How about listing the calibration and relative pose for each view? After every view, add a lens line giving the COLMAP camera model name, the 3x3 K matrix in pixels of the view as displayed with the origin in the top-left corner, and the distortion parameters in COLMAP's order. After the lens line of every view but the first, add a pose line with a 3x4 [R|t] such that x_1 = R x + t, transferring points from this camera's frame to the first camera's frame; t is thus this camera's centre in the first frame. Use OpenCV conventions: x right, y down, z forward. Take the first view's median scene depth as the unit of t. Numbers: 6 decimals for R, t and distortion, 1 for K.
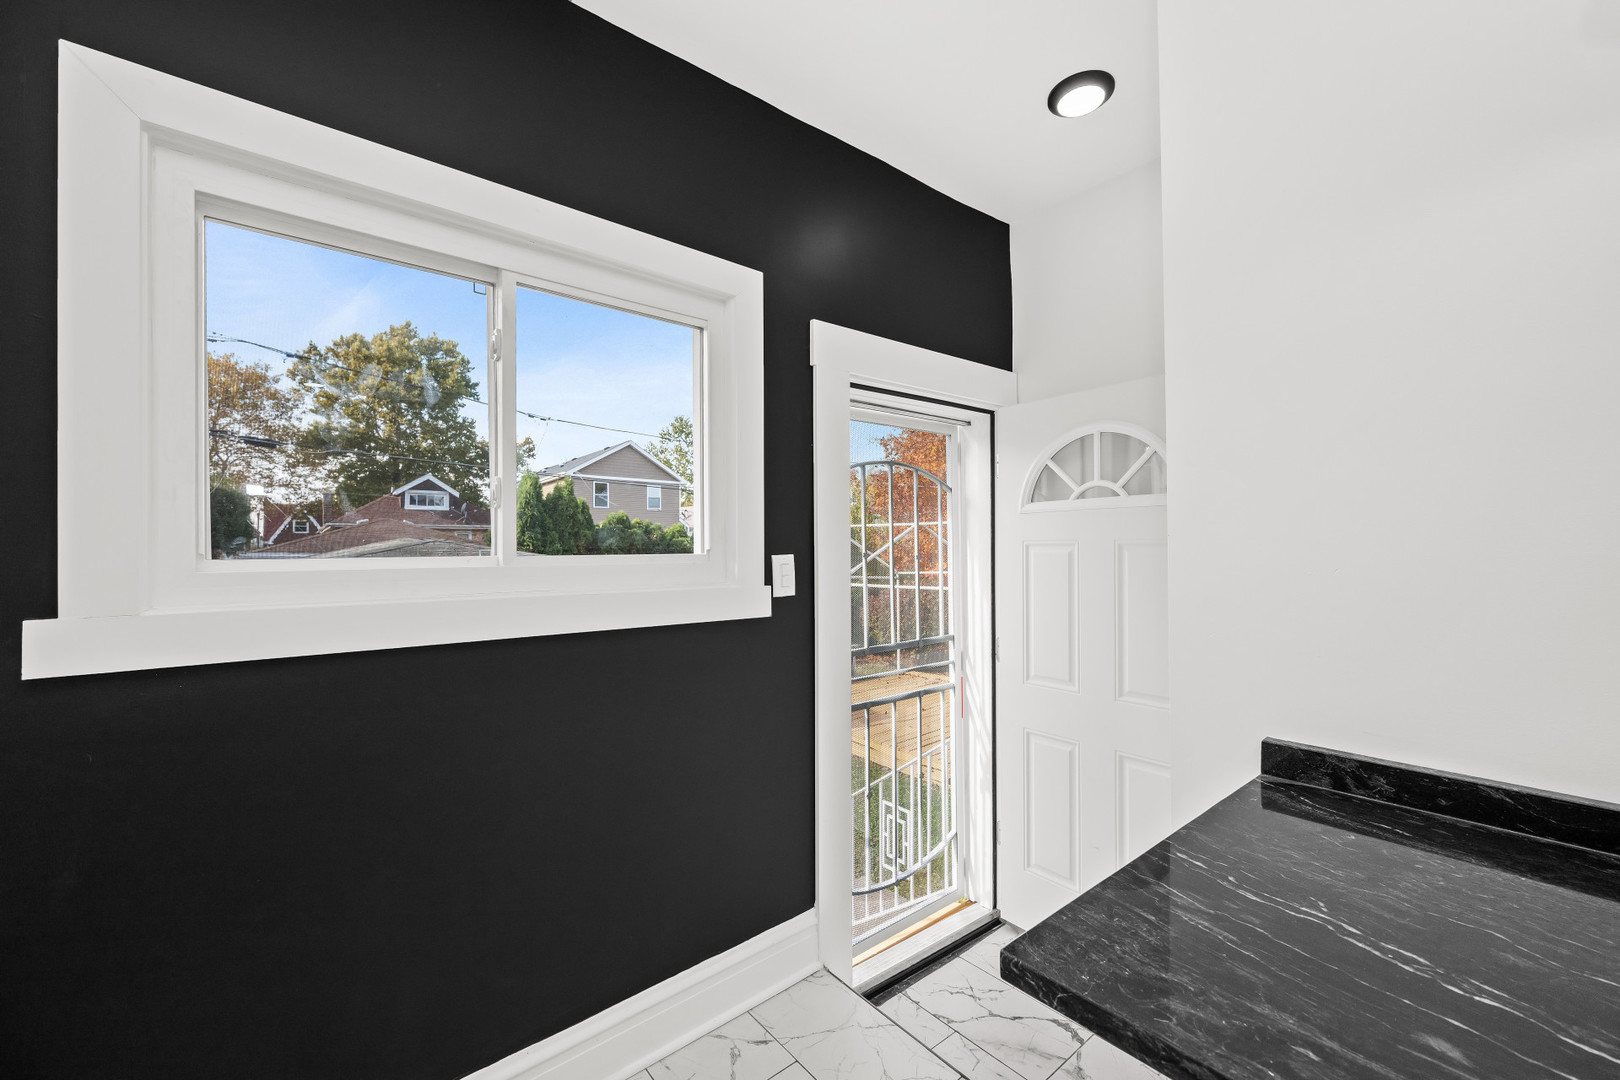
lens RADIAL K [[646.0, 0, 814.3], [0, 646.0, 546.8], [0, 0, 1]] dist [-0.008619, 0.000608]
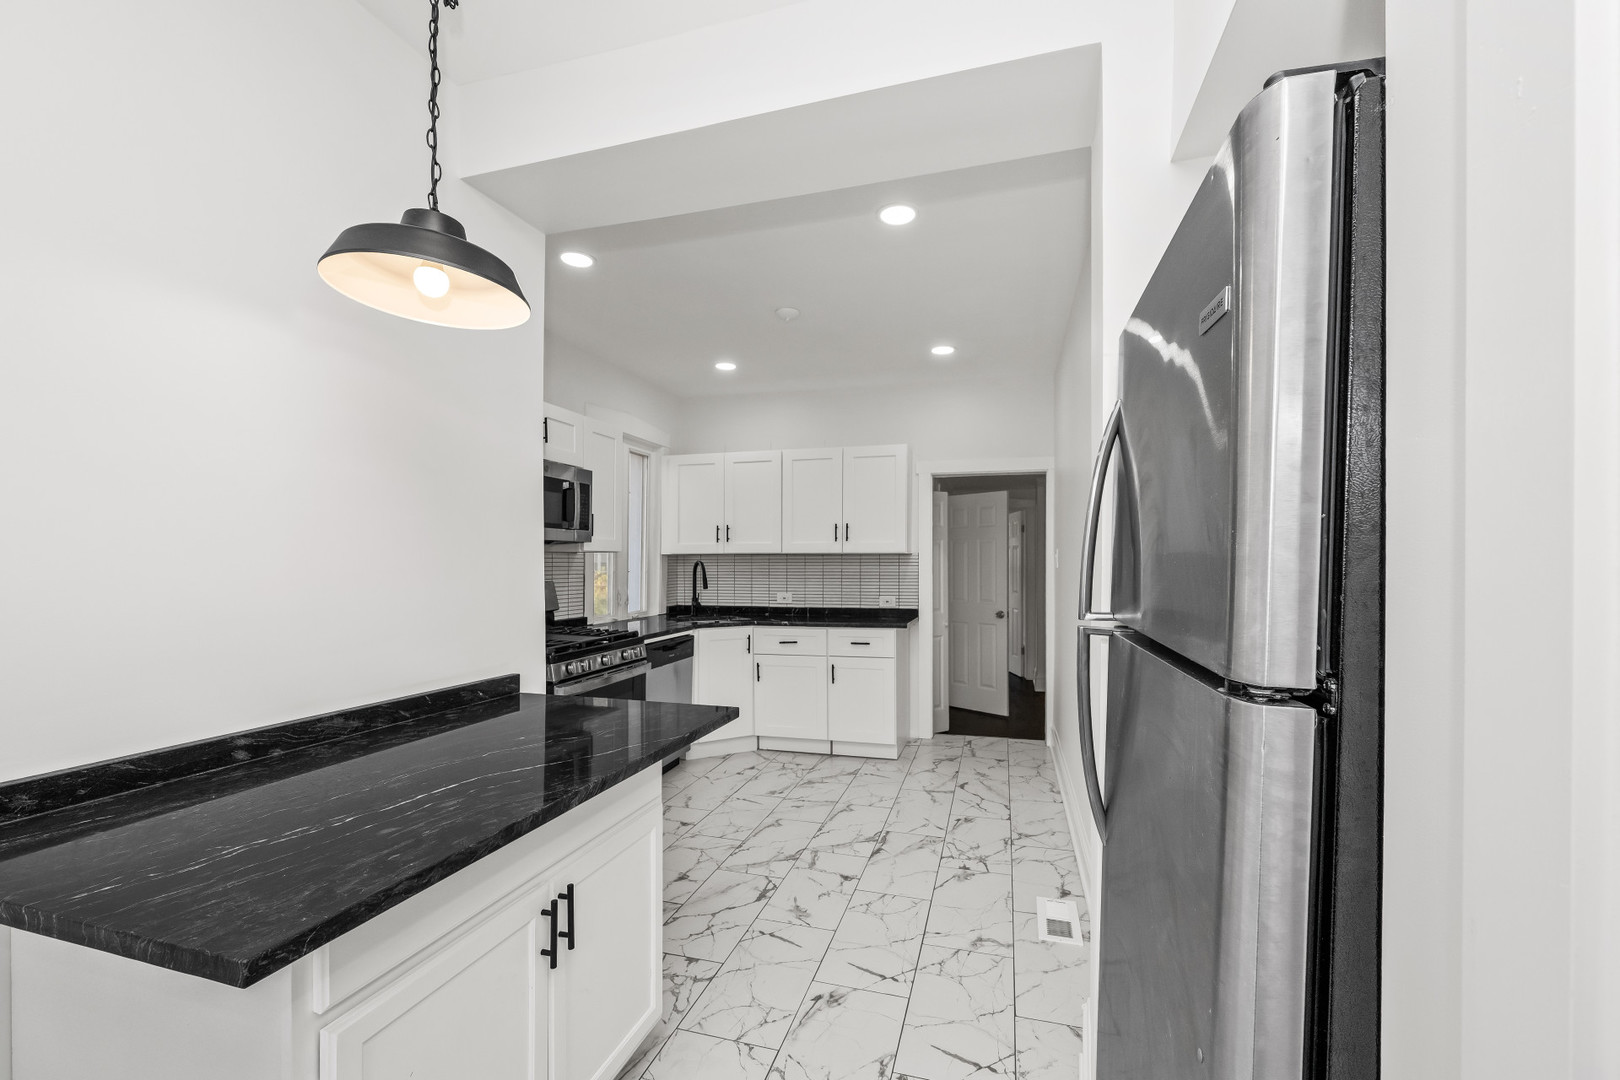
lens RADIAL K [[646.0, 0, 830.3], [0, 646.0, 569.5], [0, 0, 1]] dist [-0.008619, 0.000608]
pose [[-0.582245, -0.000979, 0.813013, -0.017933], [-0.002750, 0.999996, -0.000765, -0.000251], [-0.813009, -0.002682, -0.582245, 0.013366]]
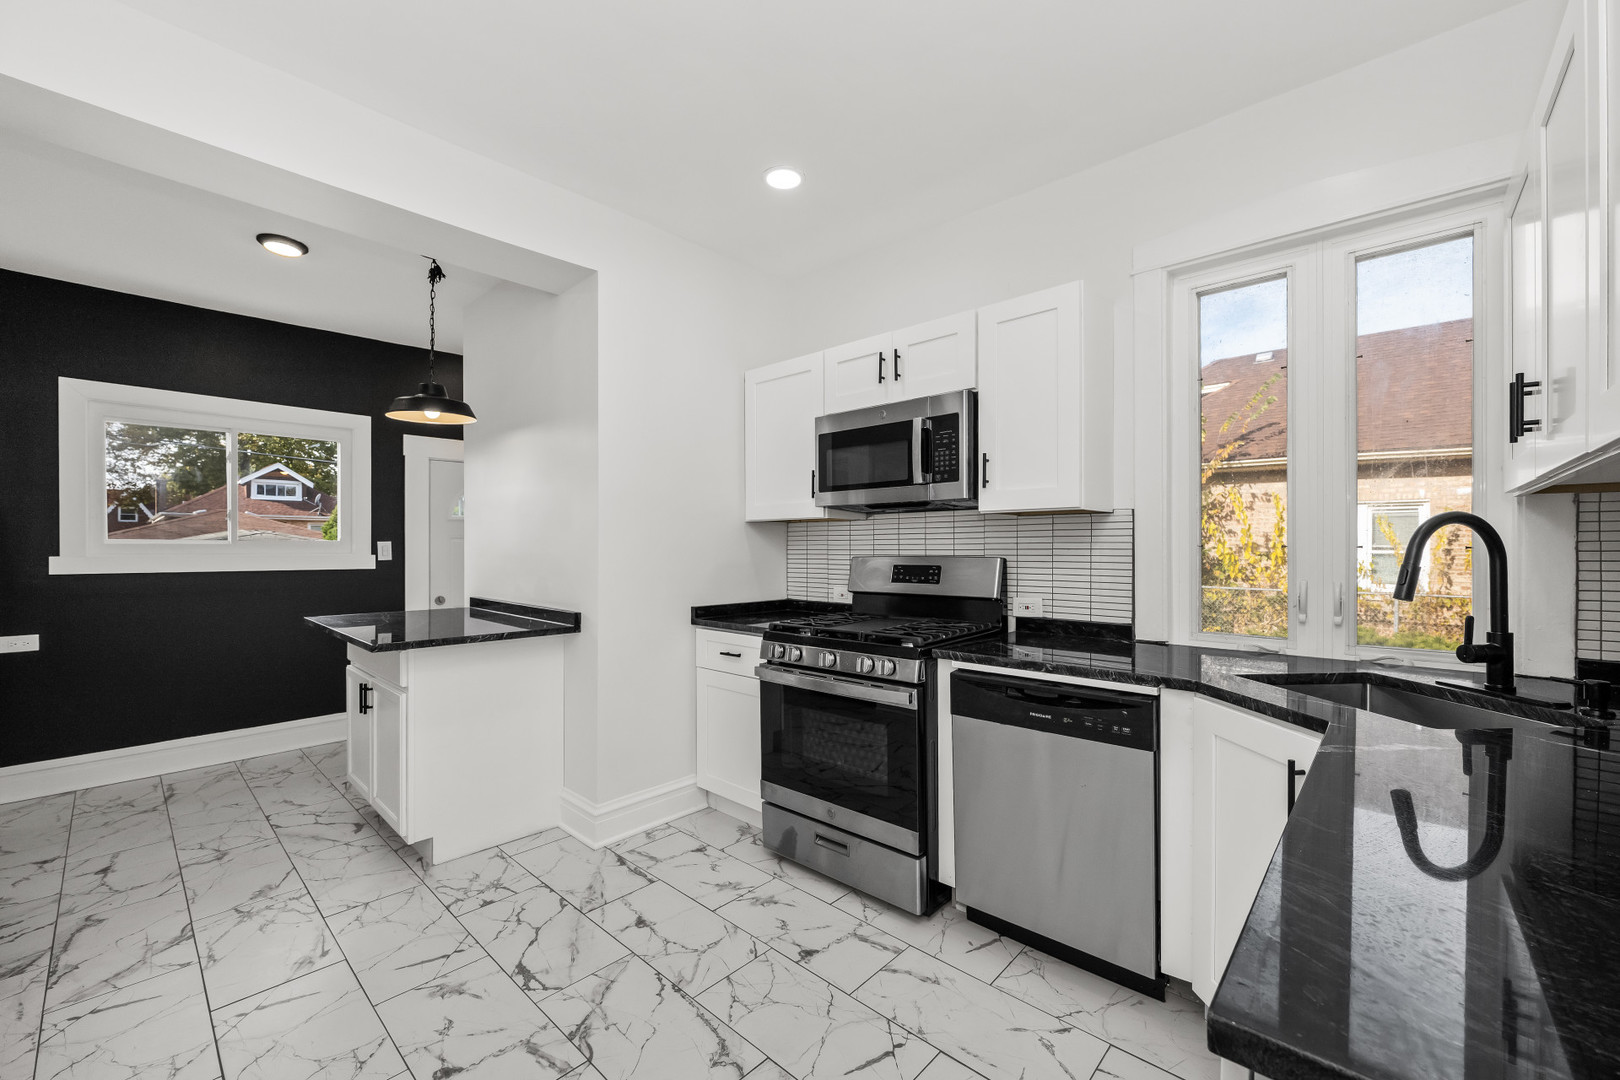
lens RADIAL K [[646.0, 0, 814.7], [0, 646.0, 545.4], [0, 0, 1]] dist [-0.008619, 0.000608]
pose [[0.989185, 0.007206, 0.146498, 0.060883], [-0.007917, 0.999960, 0.004274, 0.000255], [-0.146461, -0.005388, 0.989202, -0.078774]]
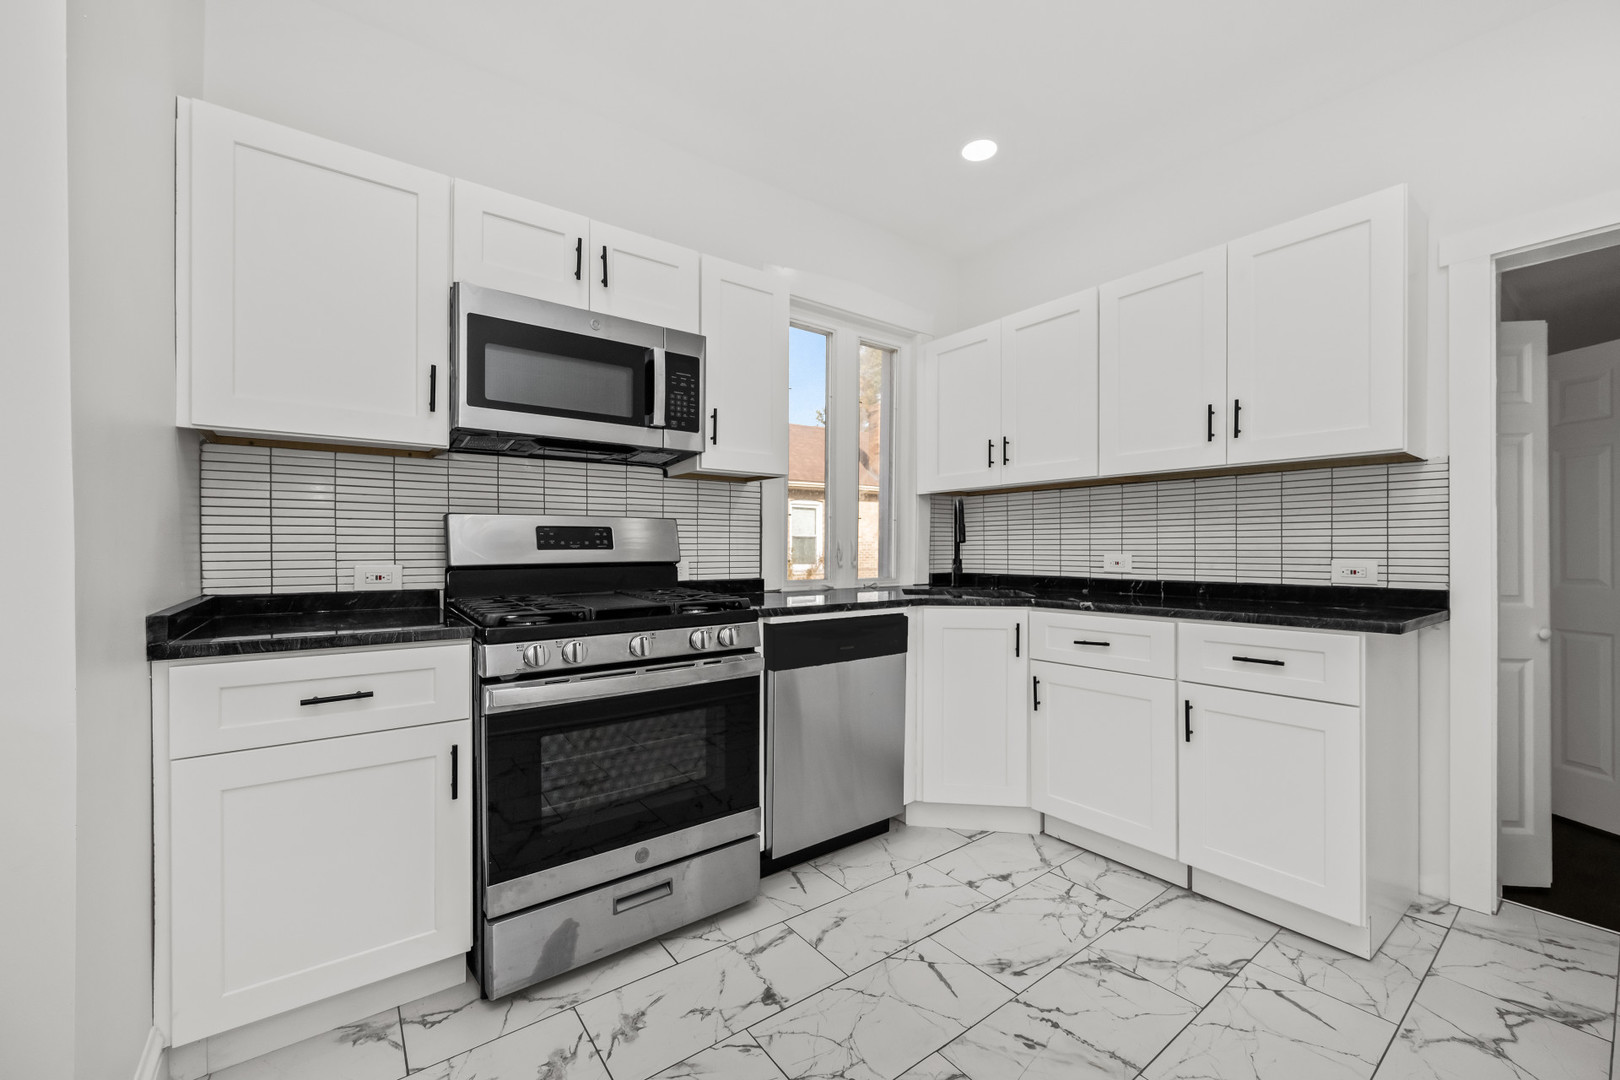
lens RADIAL K [[646.0, 0, 814.9], [0, 646.0, 548.0], [0, 0, 1]] dist [-0.008619, 0.000608]
pose [[0.038436, 0.006909, 0.999237, 0.024099], [-0.009683, 0.999932, -0.006541, 0.005119], [-0.999214, -0.009424, 0.038501, -0.028057]]
